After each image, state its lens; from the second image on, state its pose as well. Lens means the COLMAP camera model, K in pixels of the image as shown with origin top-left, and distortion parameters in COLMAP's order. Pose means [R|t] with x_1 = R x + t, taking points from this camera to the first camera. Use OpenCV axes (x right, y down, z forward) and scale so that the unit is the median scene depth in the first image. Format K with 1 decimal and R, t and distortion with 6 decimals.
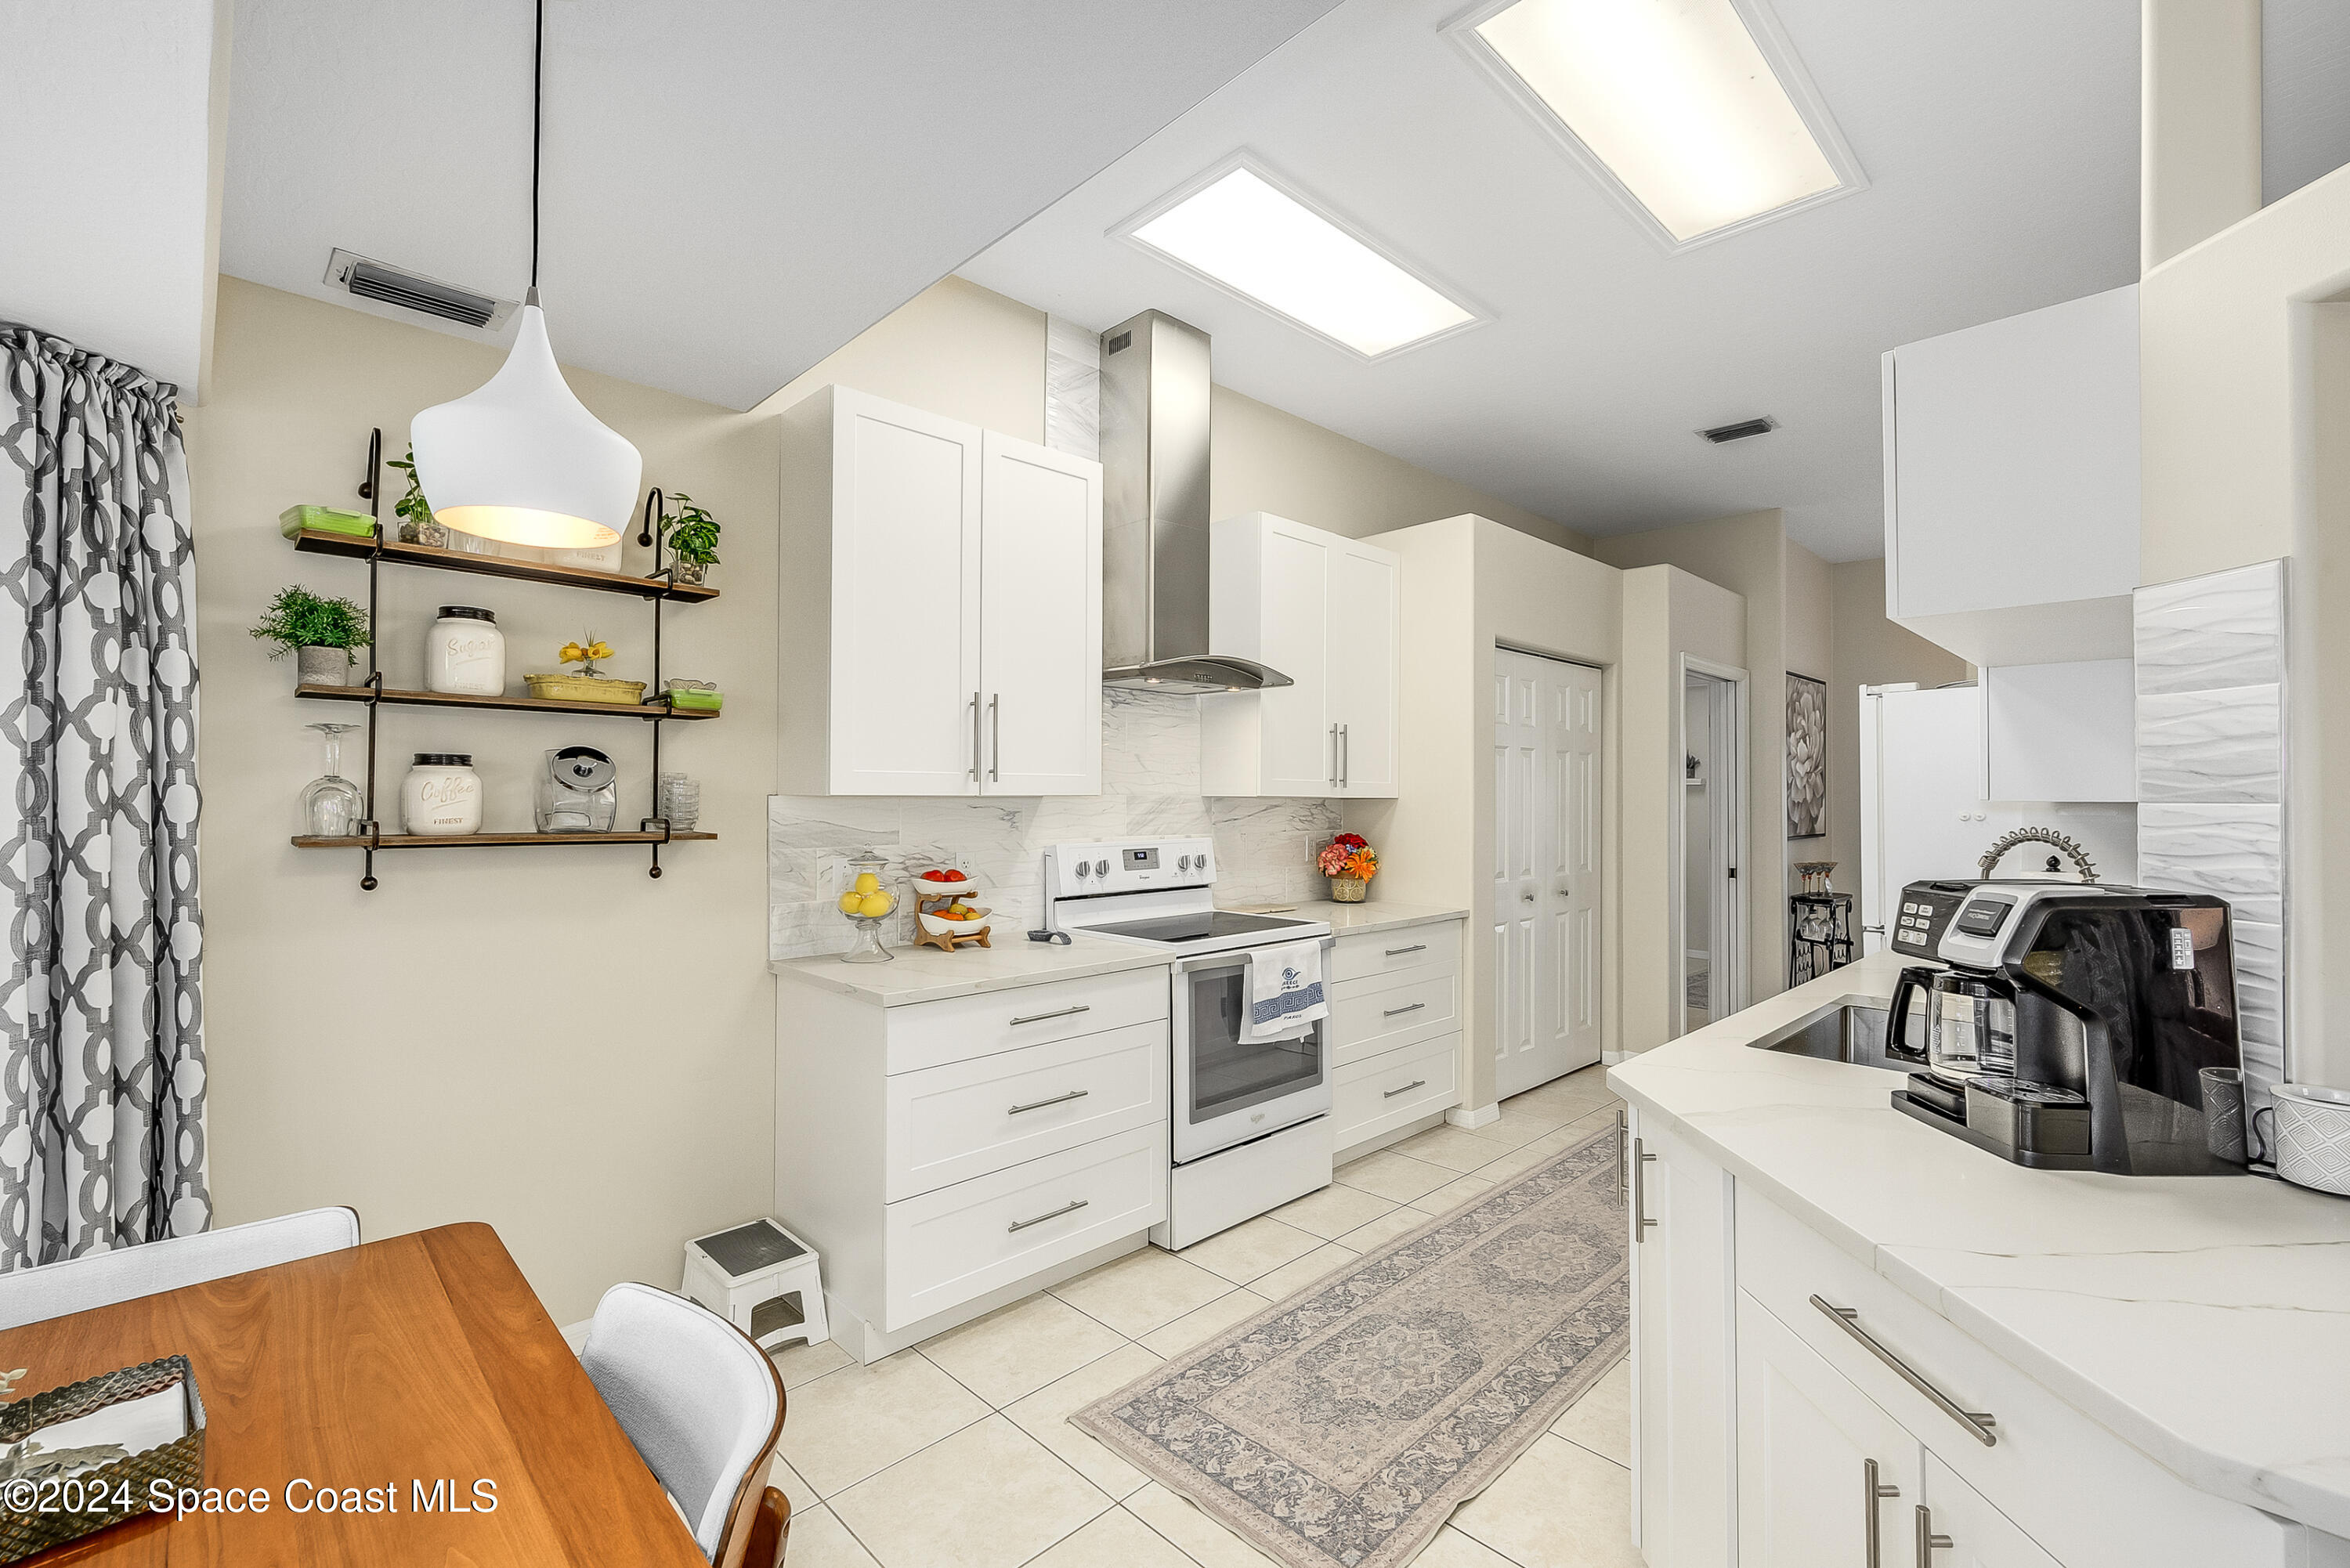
lens RADIAL K [[1018.3, 0, 1168.4], [0, 1018.3, 782.4], [0, 0, 1]] dist [0.000585, -0.000011]
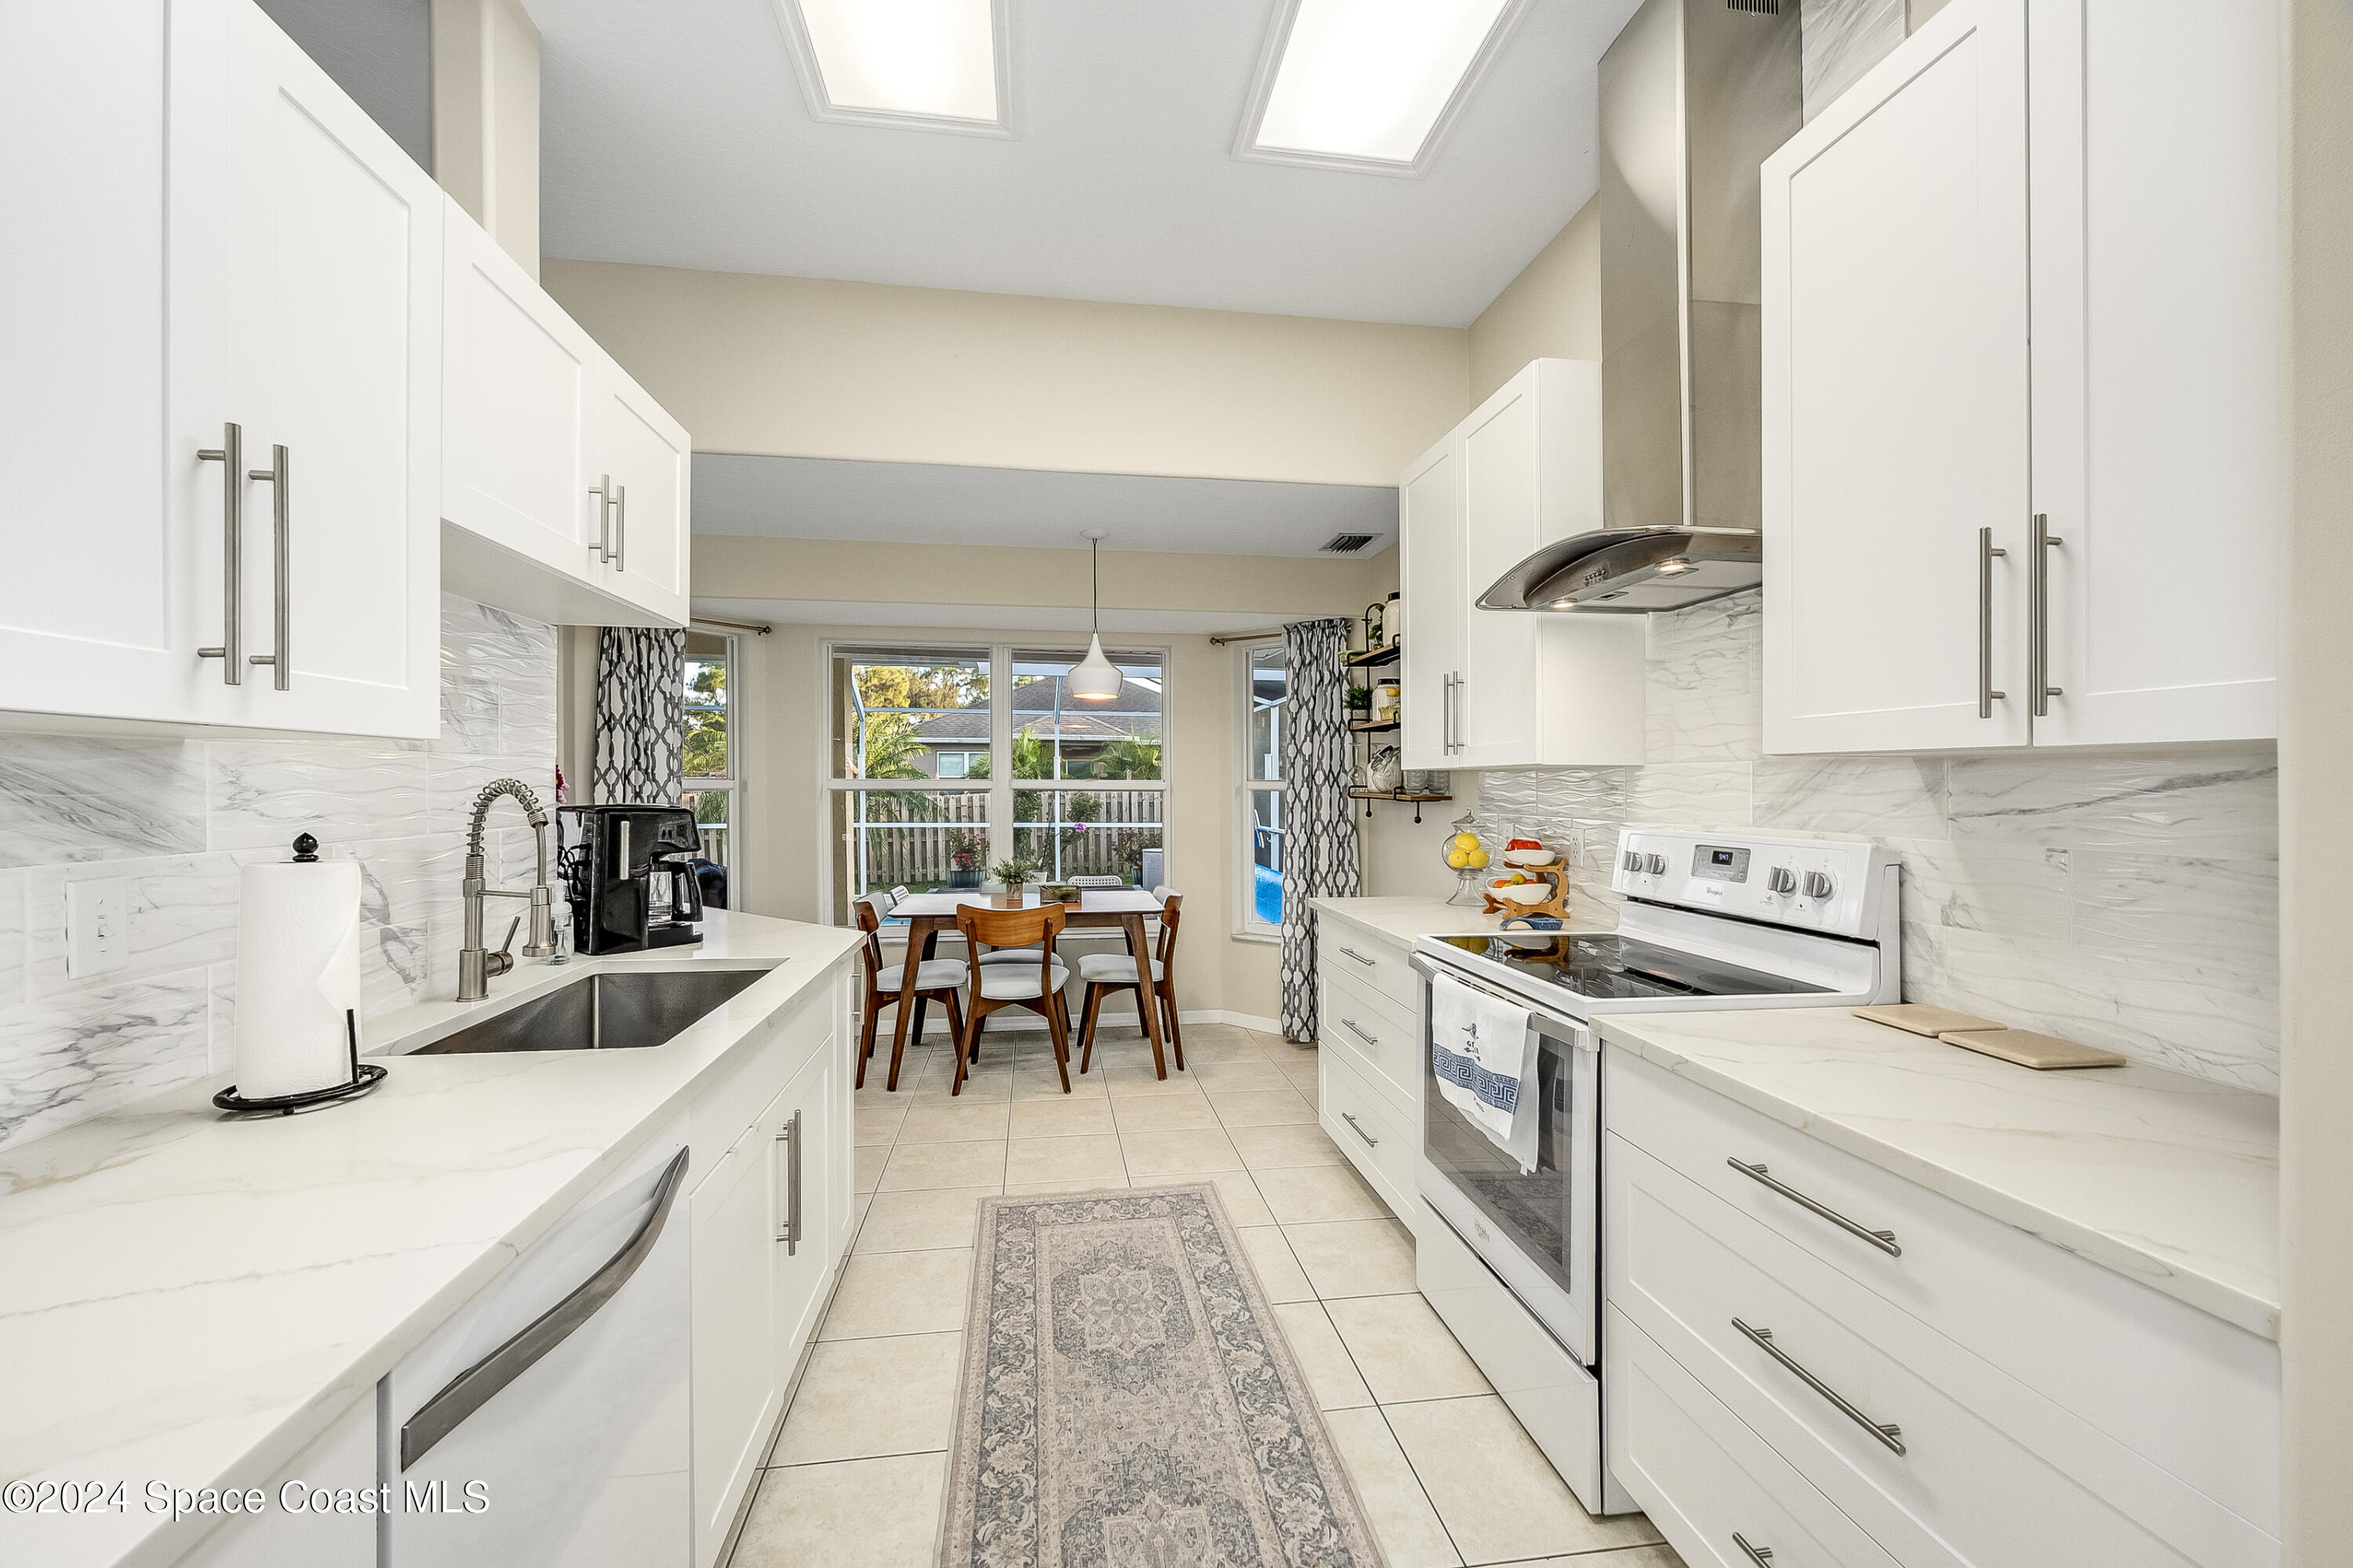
lens RADIAL K [[934.4, 0, 1181.6], [0, 934.4, 762.2], [0, 0, 1]] dist [0.000111, -0.000068]
pose [[-0.579501, -0.027516, -0.814507, 0.907005], [0.002510, 0.999365, -0.035547, 0.046969], [0.814967, -0.022644, -0.579064, 1.509478]]
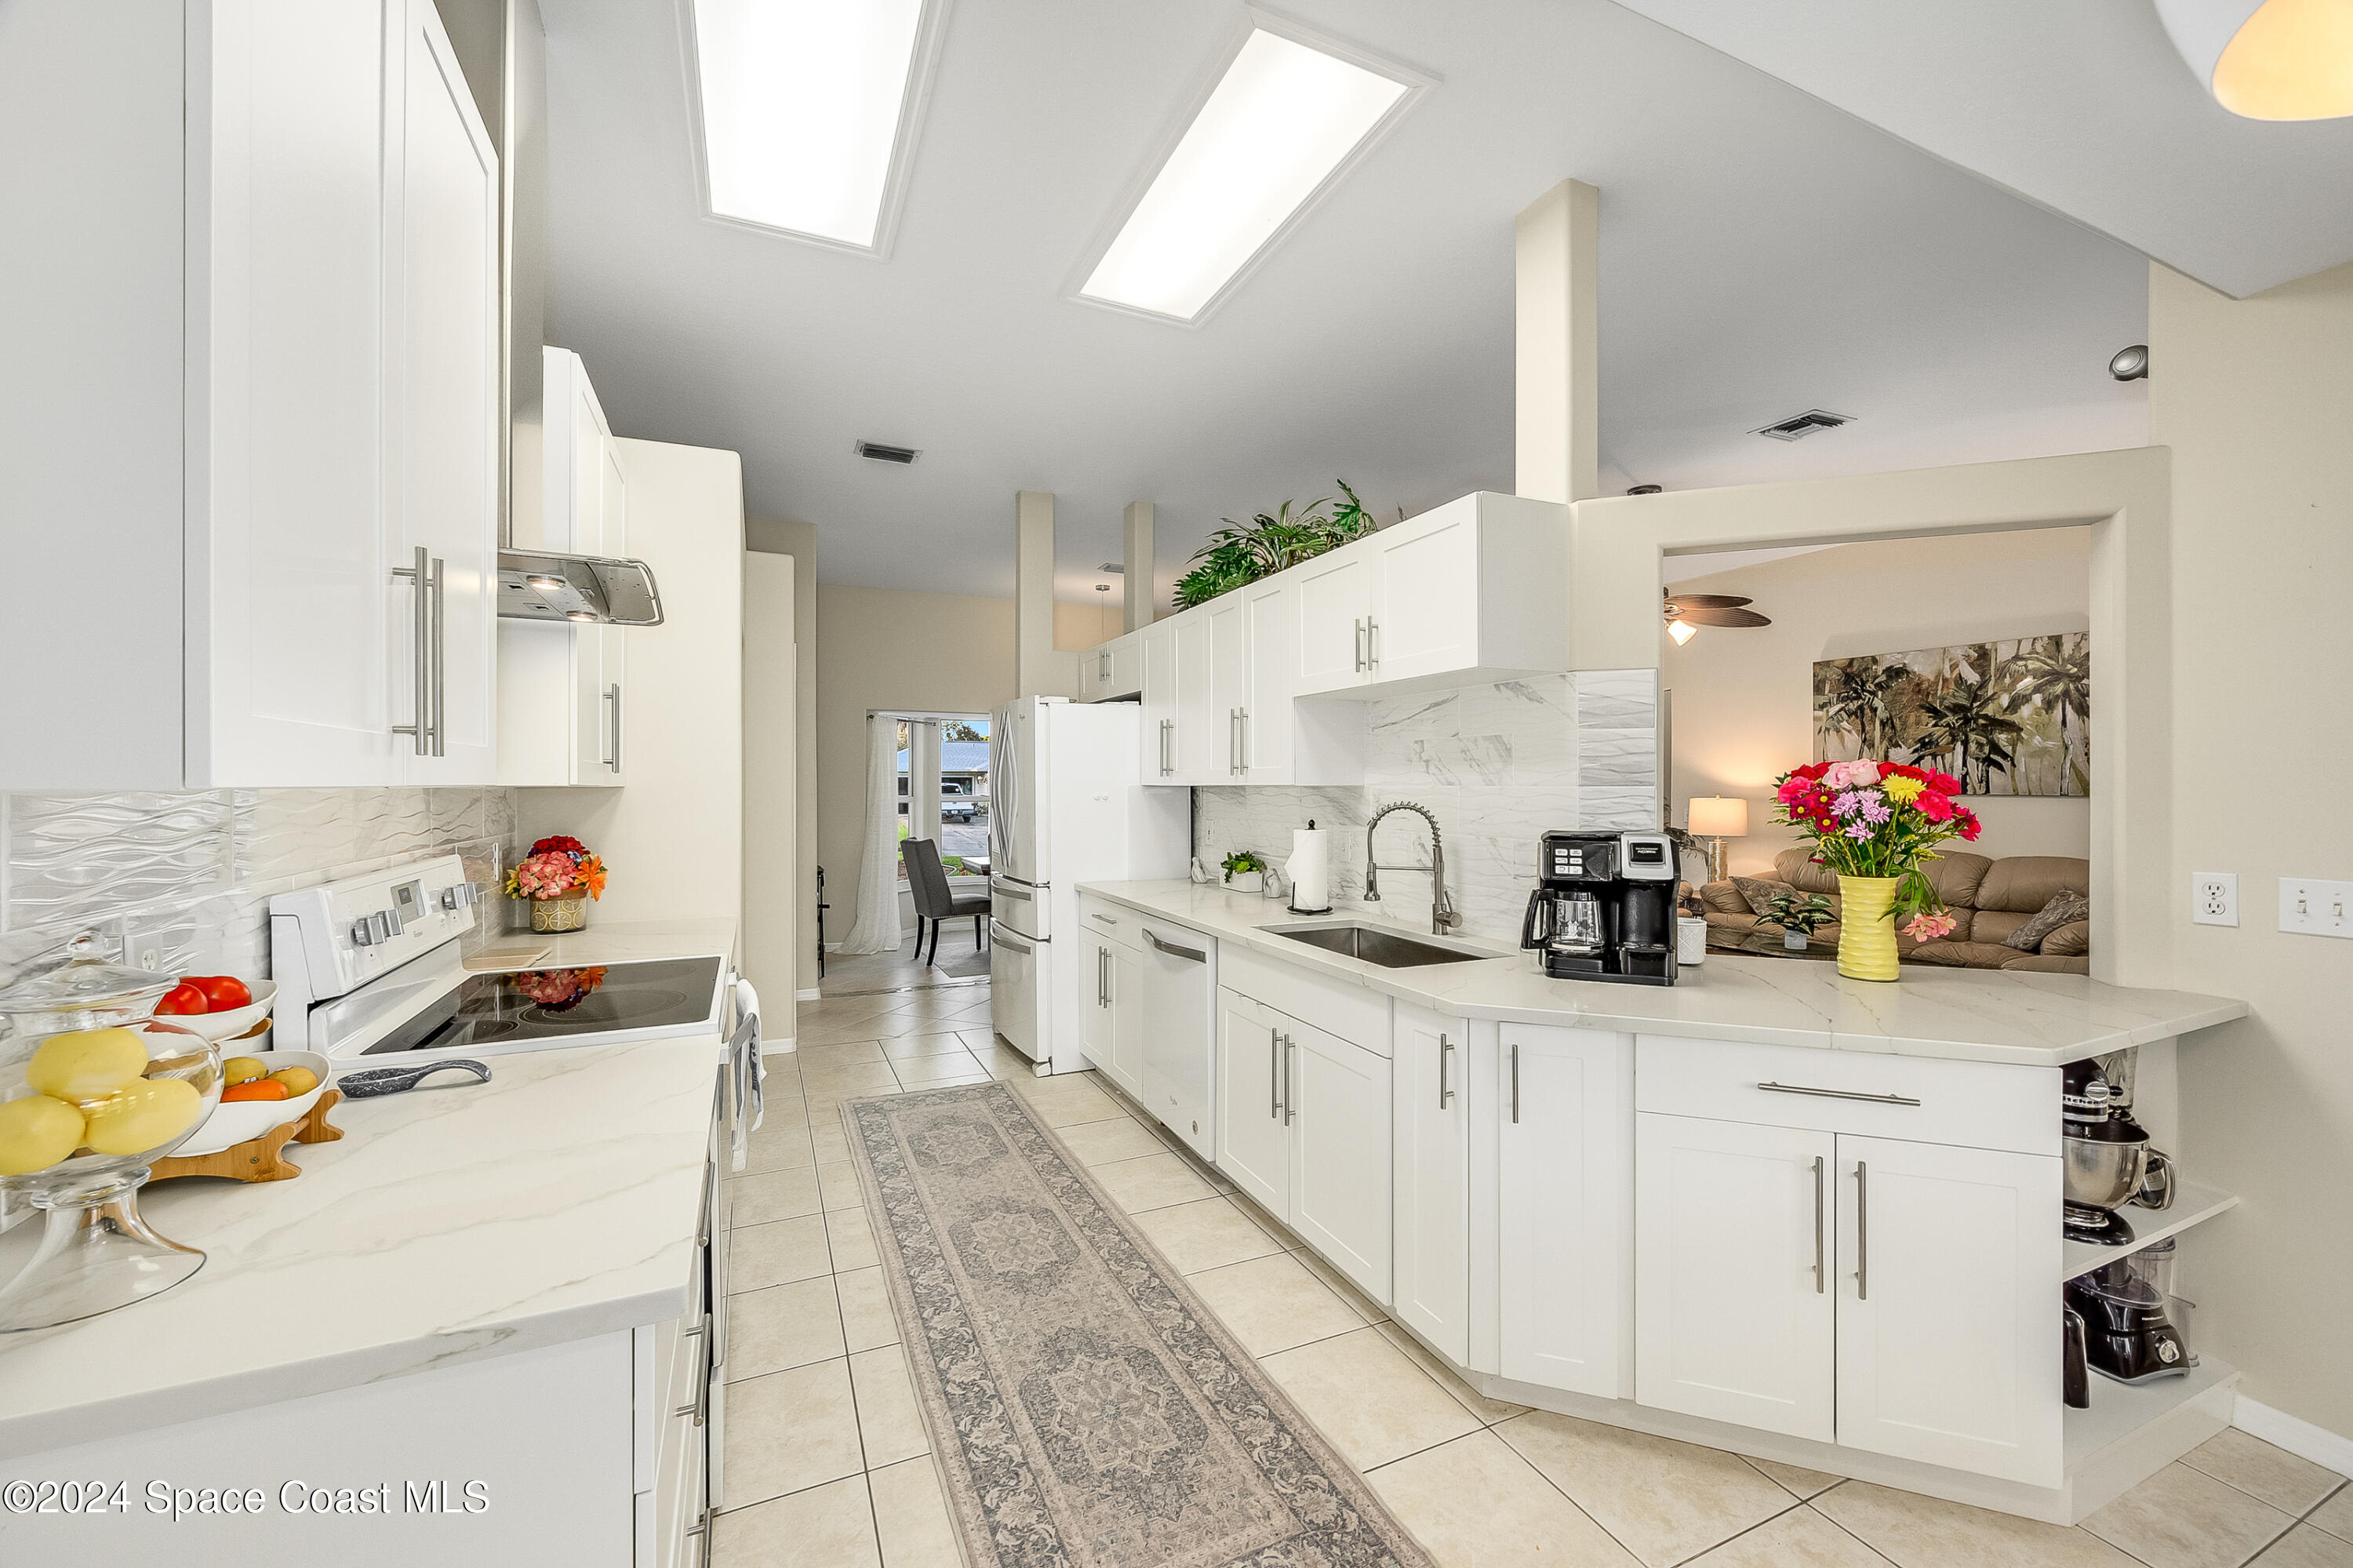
lens RADIAL K [[926.3, 0, 1176.5], [0, 926.3, 784.0], [0, 0, 1]] dist [-0.000090, -0.000016]
pose [[0.337218, -0.004460, 0.941416, -0.502081], [-0.010697, 0.999906, 0.008569, 0.005322], [-0.941366, -0.012960, 0.337139, 0.630329]]
